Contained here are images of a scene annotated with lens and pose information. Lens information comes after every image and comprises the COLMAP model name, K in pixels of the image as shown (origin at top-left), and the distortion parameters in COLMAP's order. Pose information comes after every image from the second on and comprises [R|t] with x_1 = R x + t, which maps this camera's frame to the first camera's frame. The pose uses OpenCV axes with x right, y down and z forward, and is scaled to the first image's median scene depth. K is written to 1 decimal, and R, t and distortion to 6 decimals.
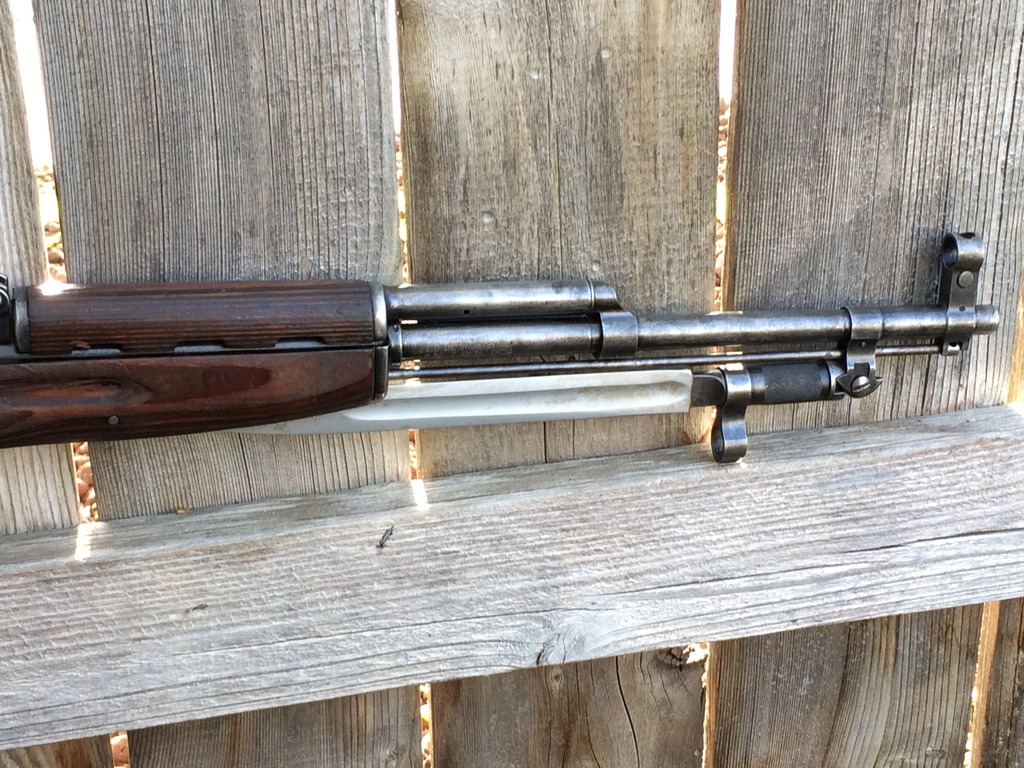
lens RADIAL K [[1850.6, 0, 508.2], [0, 1850.6, 384.3], [0, 0, 1]] dist [0.024137, 0.000000]
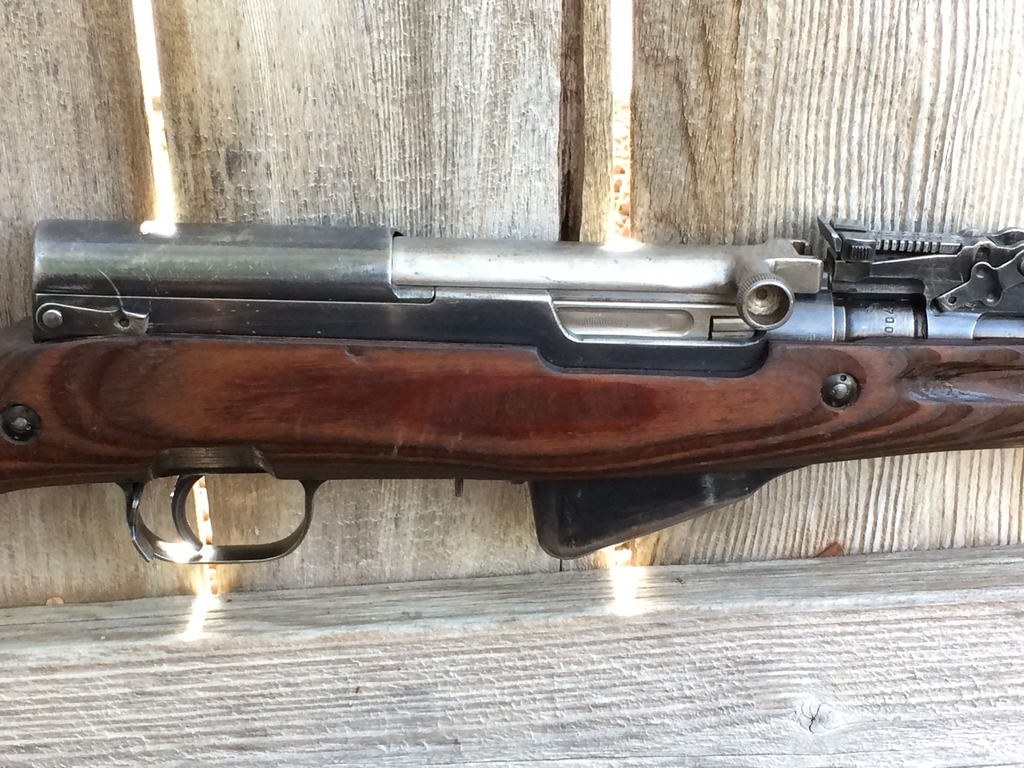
lens RADIAL K [[1850.6, 0, 512.7], [0, 1850.6, 381.8], [0, 0, 1]] dist [0.024137, 0.000000]
pose [[0.984148, 0.067450, -0.164023, -0.336335], [-0.063803, 0.997586, 0.027404, -0.002535], [0.165476, -0.016505, 0.986076, 0.169561]]
